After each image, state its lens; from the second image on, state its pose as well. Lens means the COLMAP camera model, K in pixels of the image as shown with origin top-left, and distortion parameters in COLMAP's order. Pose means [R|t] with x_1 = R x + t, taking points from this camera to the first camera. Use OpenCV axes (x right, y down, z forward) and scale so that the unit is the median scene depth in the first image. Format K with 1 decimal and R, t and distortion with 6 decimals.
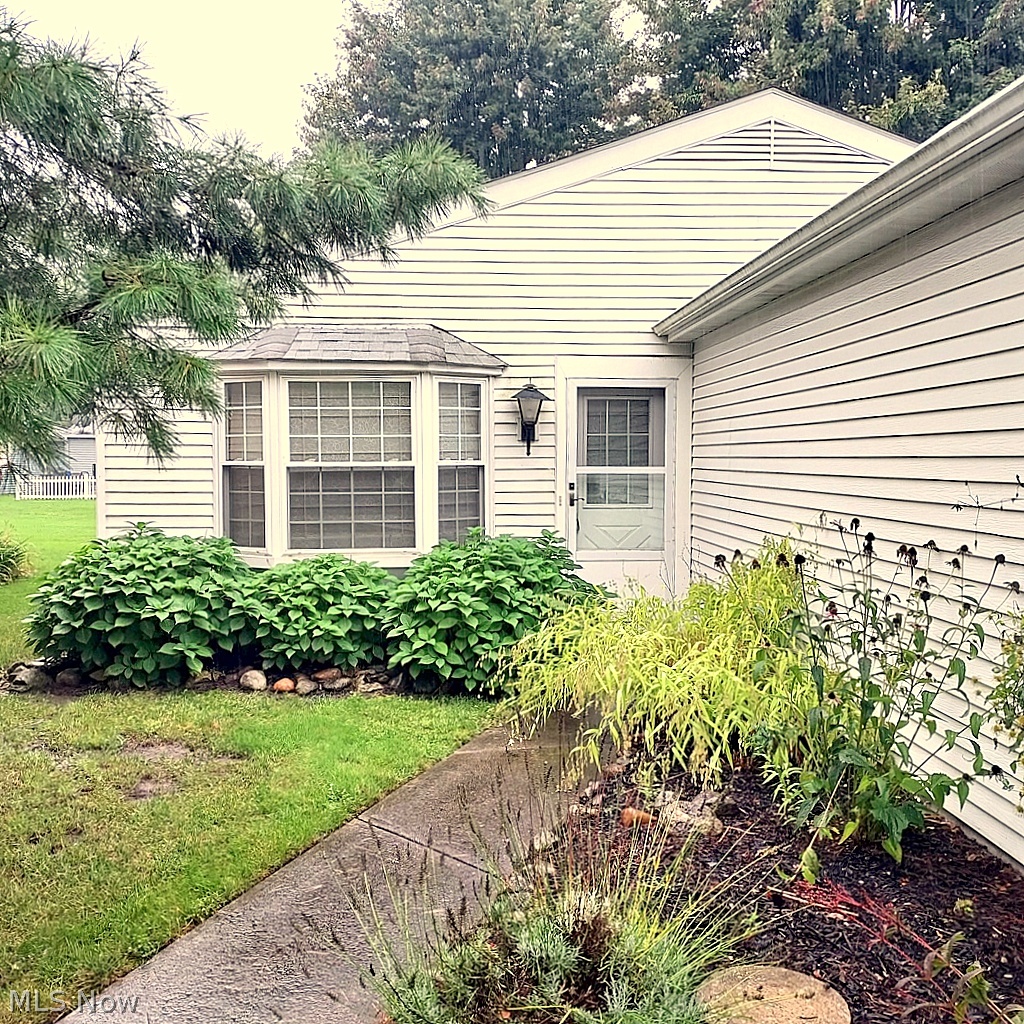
lens RADIAL K [[1012.9, 0, 512.0], [0, 1012.9, 512.0], [0, 0, 1]] dist [0.124983, -0.235085]
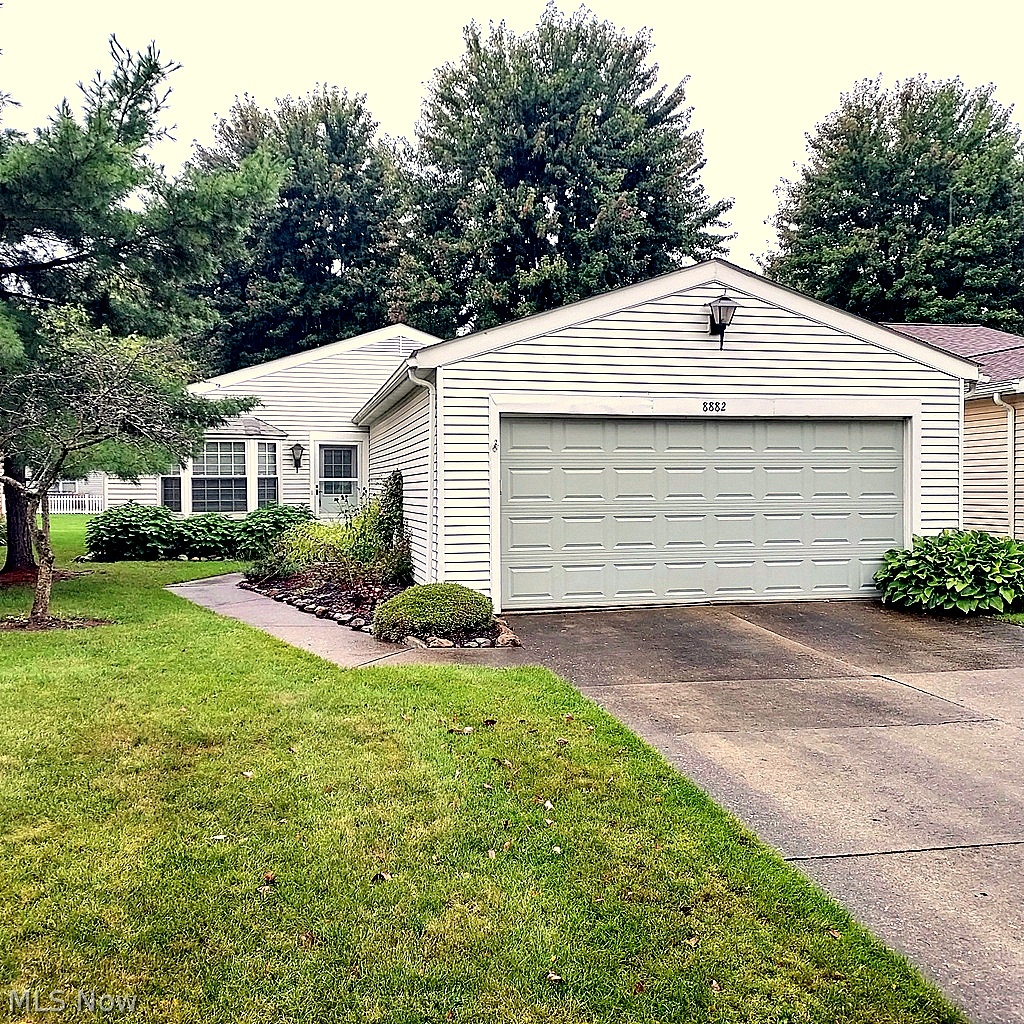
lens RADIAL K [[1012.9, 0, 512.0], [0, 1012.9, 512.0], [0, 0, 1]] dist [0.124983, -0.235085]
pose [[0.987442, -0.002571, 0.157959, 0.139390], [0.007103, 0.999579, -0.028131, 0.108094], [-0.157820, 0.028900, 0.987045, -1.458135]]
